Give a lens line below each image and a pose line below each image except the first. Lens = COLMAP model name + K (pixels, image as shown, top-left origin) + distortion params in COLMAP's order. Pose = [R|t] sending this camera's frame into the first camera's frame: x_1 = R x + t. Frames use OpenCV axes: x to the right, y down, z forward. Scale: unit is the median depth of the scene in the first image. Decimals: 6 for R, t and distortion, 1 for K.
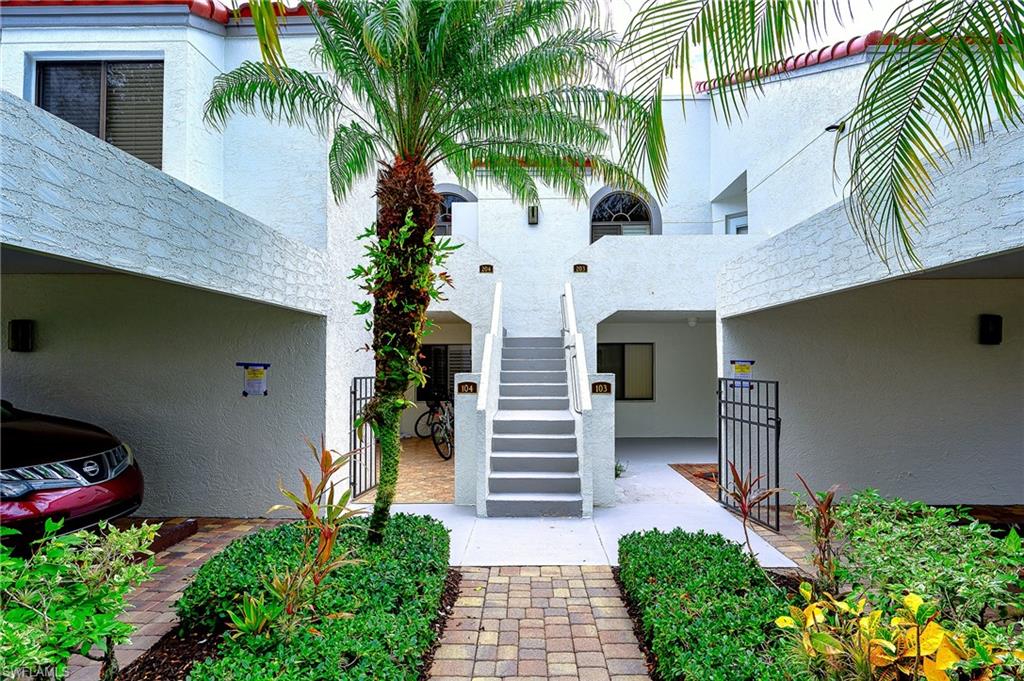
lens RADIAL K [[576.2, 0, 515.6], [0, 576.2, 339.9], [0, 0, 1]] dist [-0.000829, -0.001166]
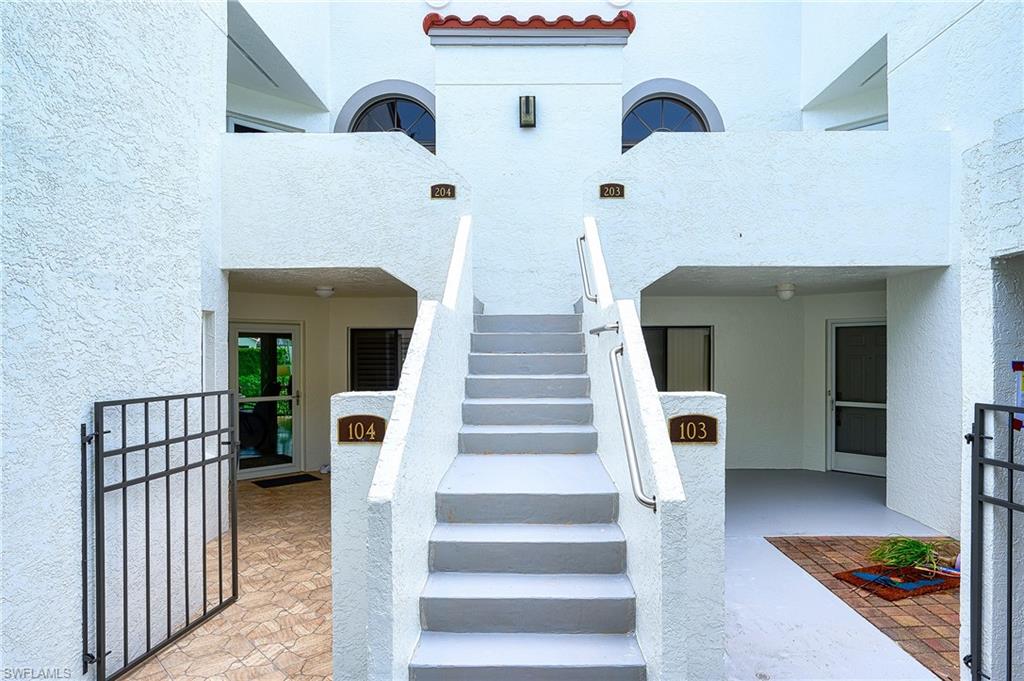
lens RADIAL K [[576.2, 0, 508.4], [0, 576.2, 343.9], [0, 0, 1]] dist [-0.000829, -0.001166]
pose [[0.999970, -0.000691, -0.007653, 0.016245], [0.000915, 0.999570, 0.029295, 0.008065], [0.007629, -0.029301, 0.999542, 0.435534]]
